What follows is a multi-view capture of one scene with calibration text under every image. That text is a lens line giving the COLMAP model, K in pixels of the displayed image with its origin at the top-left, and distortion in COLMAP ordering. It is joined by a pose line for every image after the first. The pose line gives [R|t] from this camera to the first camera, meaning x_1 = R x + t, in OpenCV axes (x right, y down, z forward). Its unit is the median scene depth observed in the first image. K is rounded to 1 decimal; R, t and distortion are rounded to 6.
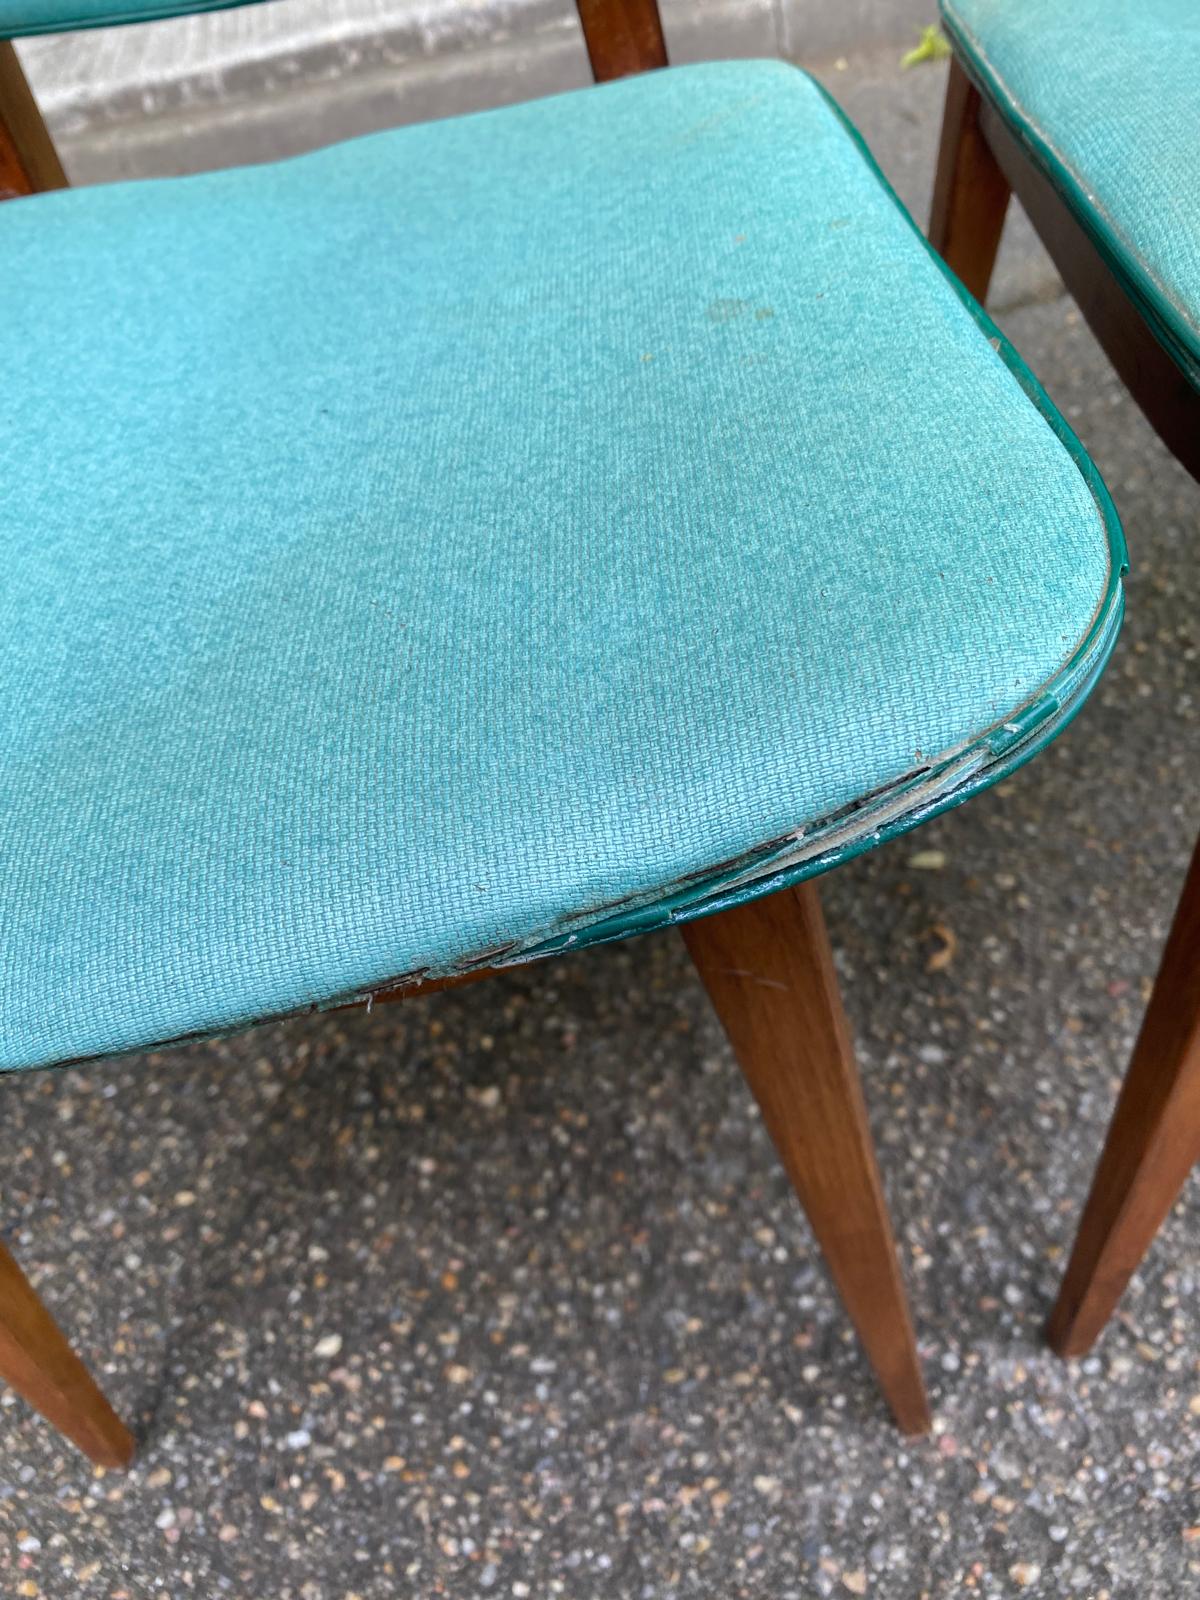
lens RADIAL K [[1223.8, 0, 601.0], [0, 1223.8, 800.1], [0, 0, 1]] dist [0.016628, -0.021604]
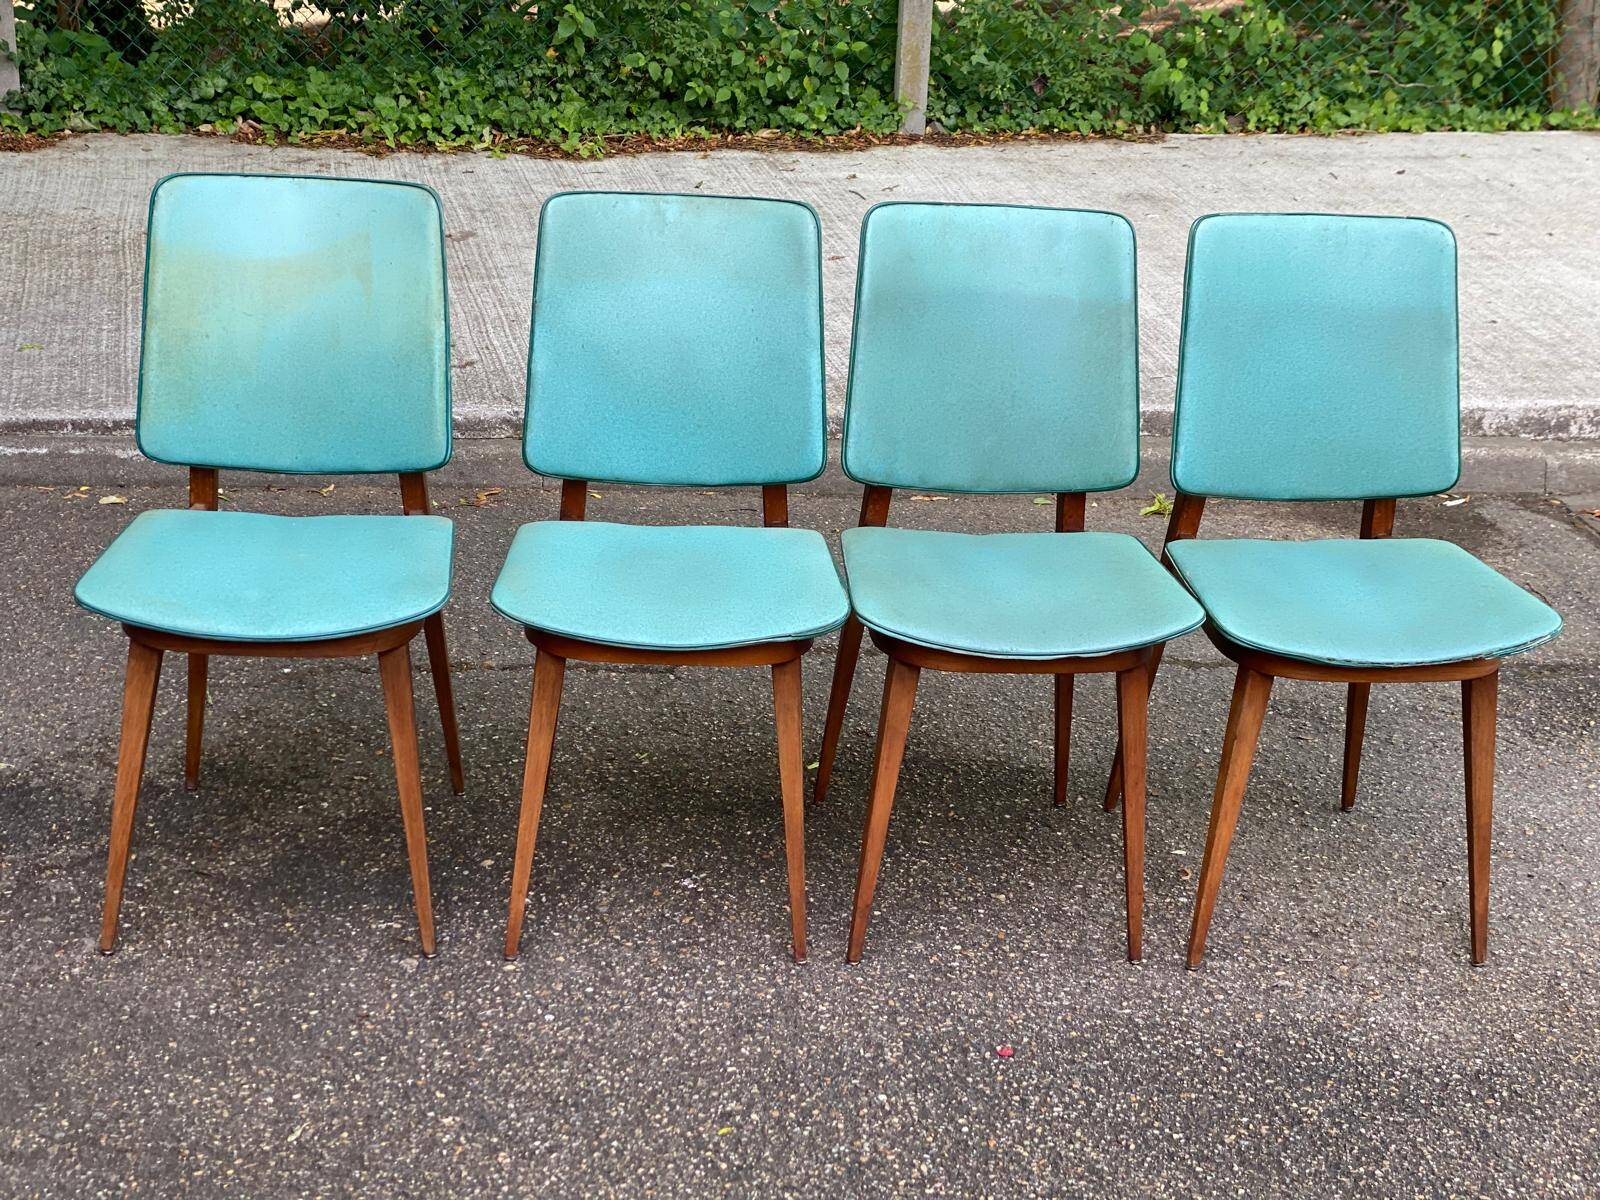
lens RADIAL K [[2404.0, 0, 823.2], [0, 2404.0, 561.0], [0, 0, 1]] dist [0.102699, 0.000000]
pose [[0.975127, 0.175149, 0.135832, -1.320388], [-0.095915, 0.885927, -0.453798, 2.041936], [-0.199820, 0.429482, 0.880691, -3.718675]]
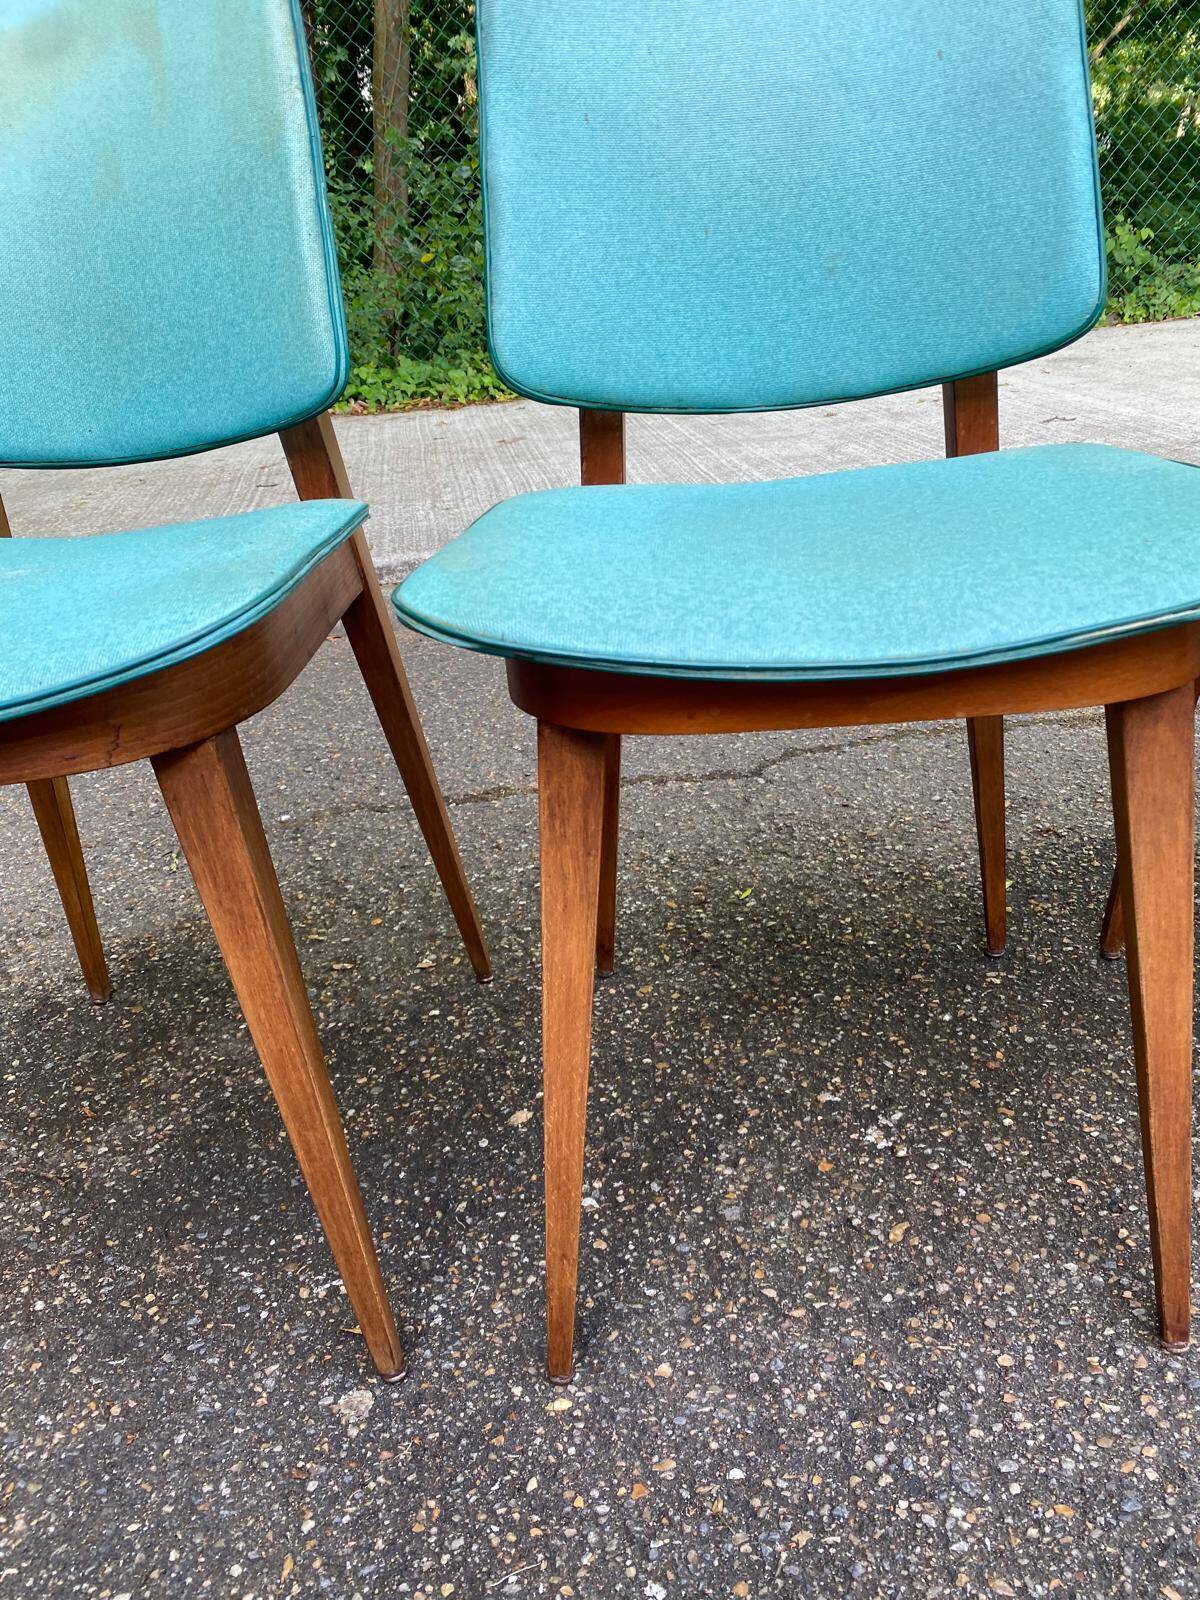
lens RADIAL K [[1223.8, 0, 620.5], [0, 1223.8, 798.2], [0, 0, 1]] dist [0.016628, -0.021604]
pose [[0.996862, 0.075416, 0.024055, -1.146938], [-0.059634, 0.915308, -0.398315, 0.553928], [-0.052057, 0.395630, 0.916933, -0.265189]]
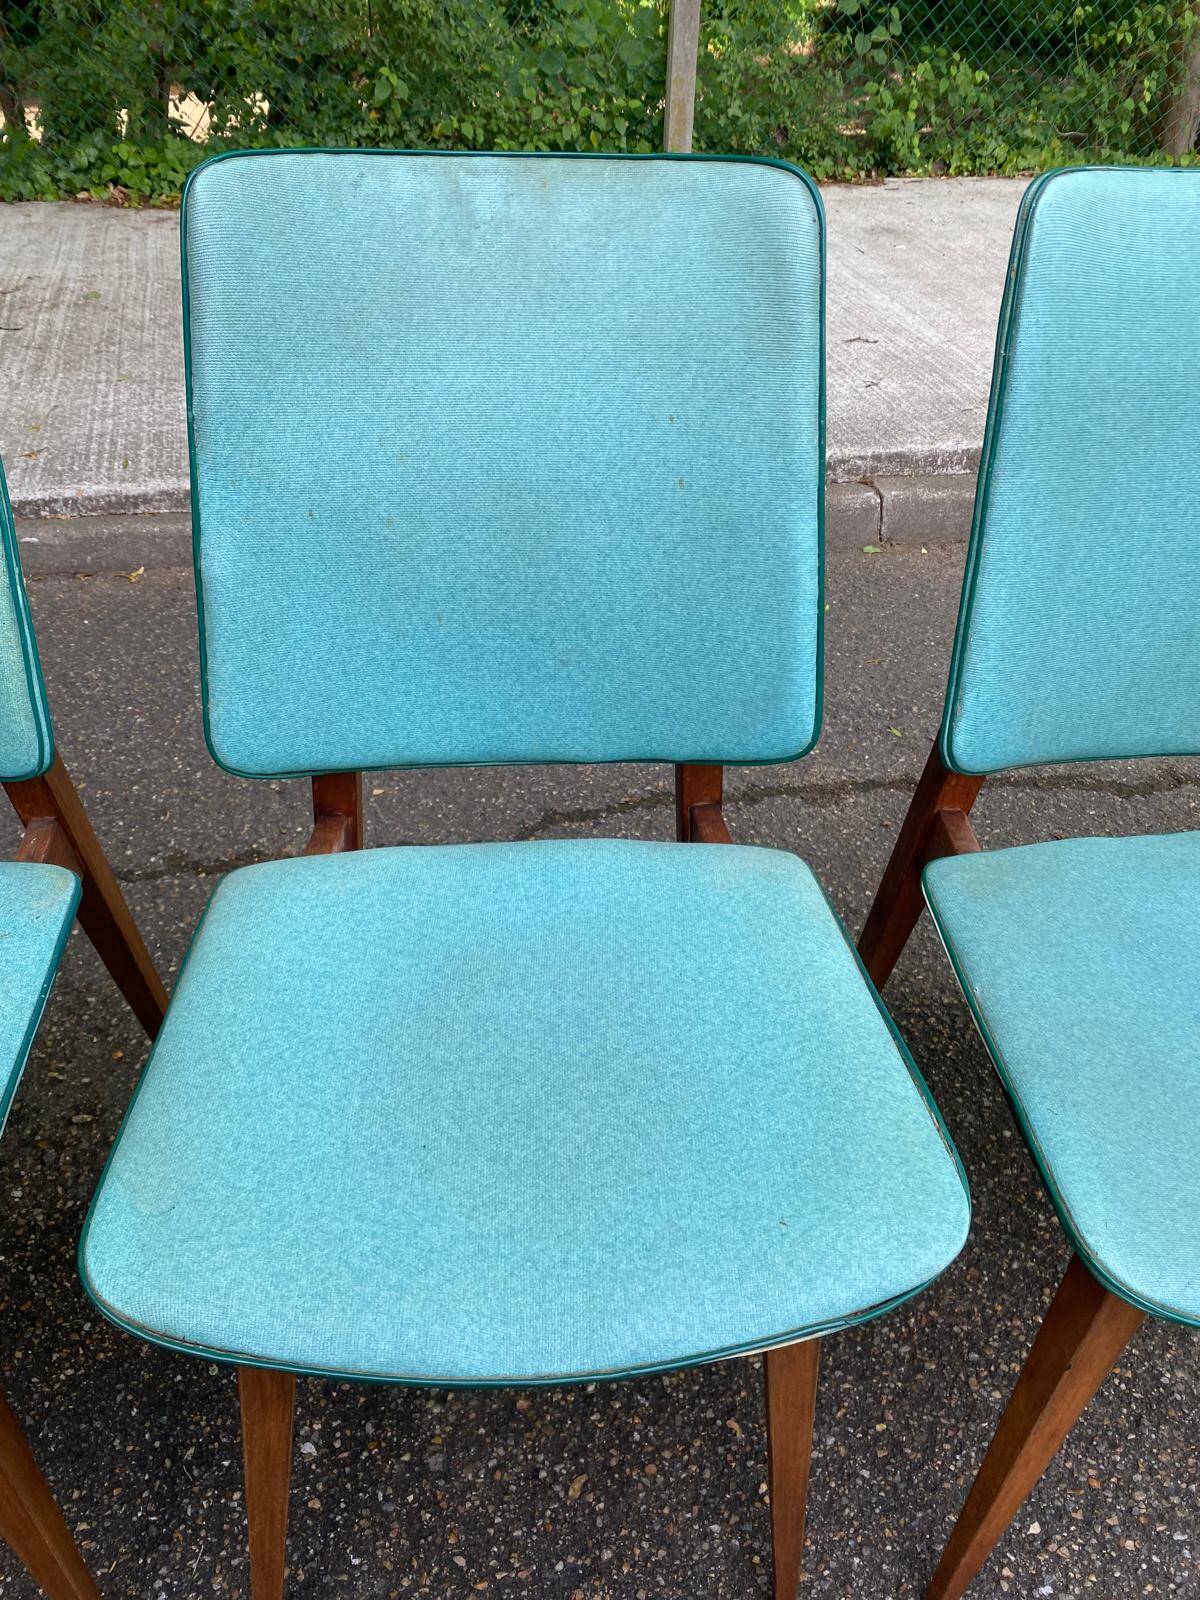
lens RADIAL K [[1231.2, 0, 594.8], [0, 1231.2, 795.5], [0, 0, 1]] dist [0.003526, -0.010220]
pose [[0.977781, 0.099408, 0.184562, -1.128765], [-0.059619, 0.975927, -0.209793, -0.089267], [-0.200974, 0.194128, 0.960169, -0.532126]]
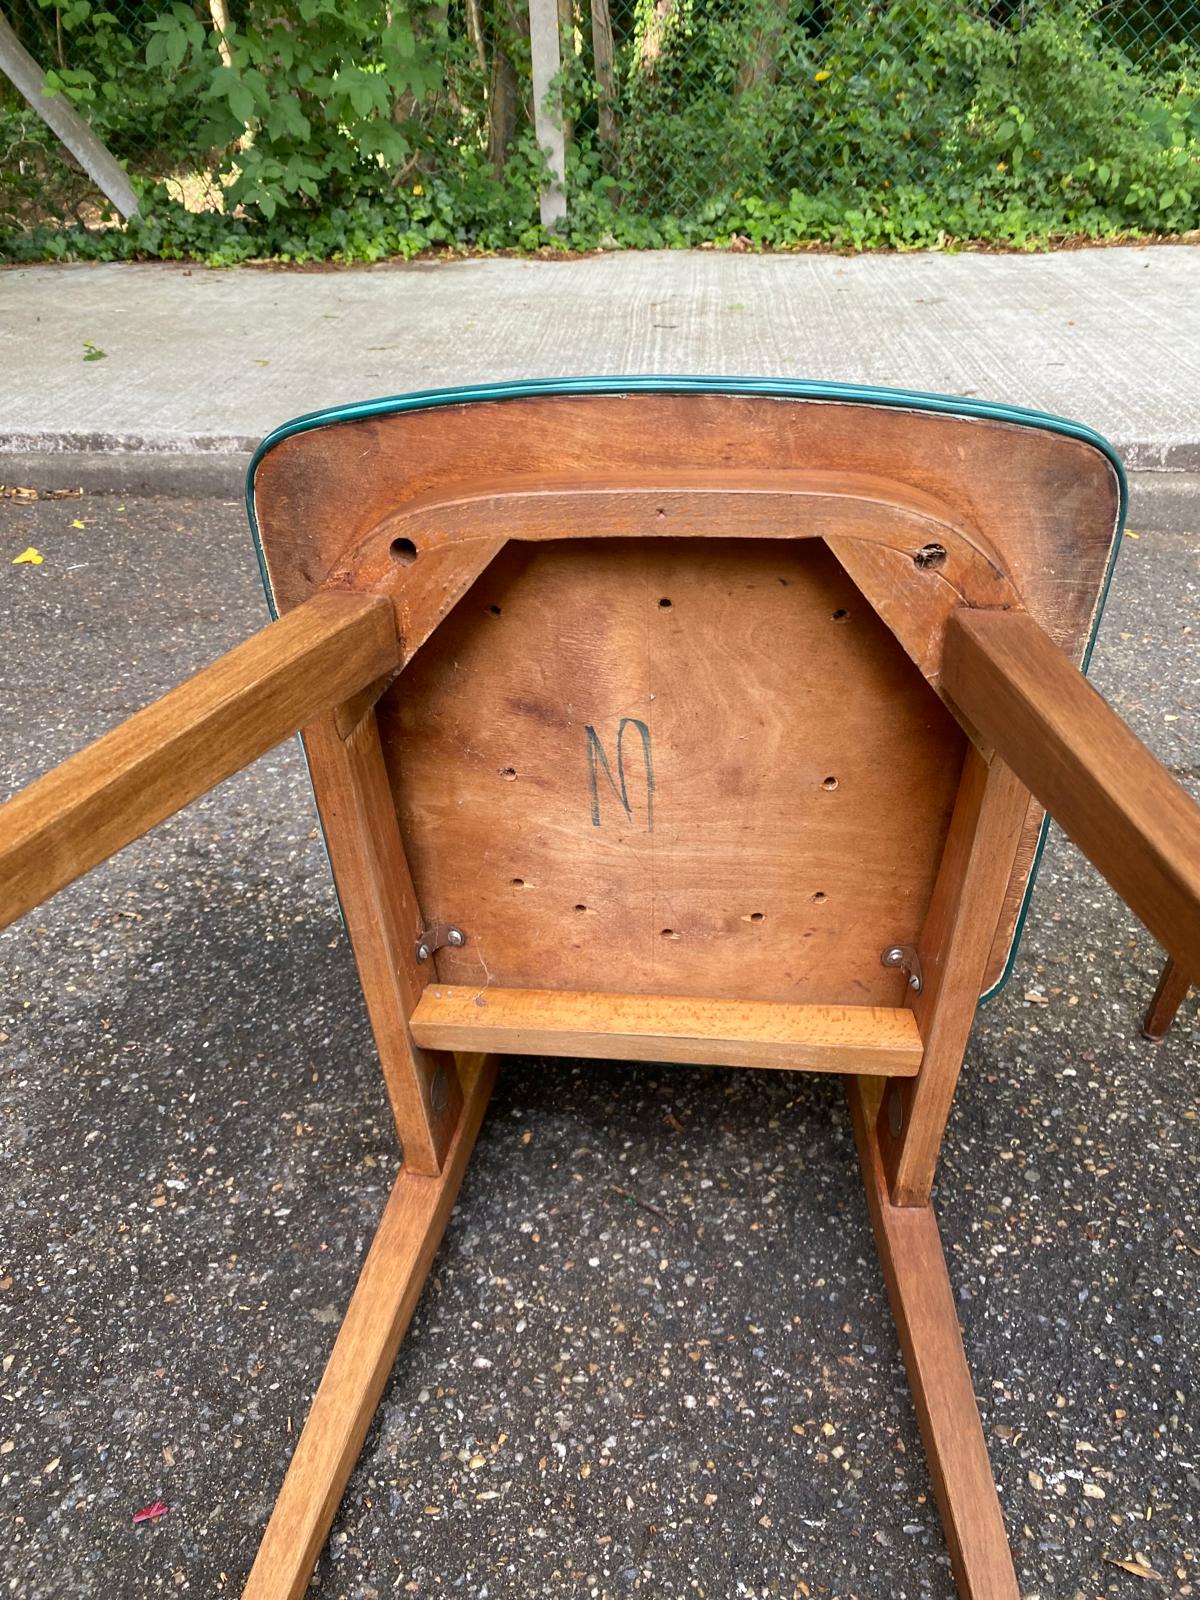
lens RADIAL K [[1223.8, 0, 615.7], [0, 1223.8, 803.6], [0, 0, 1]] dist [0.016628, -0.021604]
pose [[0.962101, 0.240471, -0.128590, -1.759534], [-0.266693, 0.928125, -0.259727, 0.369081], [0.056891, 0.284178, 0.957082, 0.007167]]
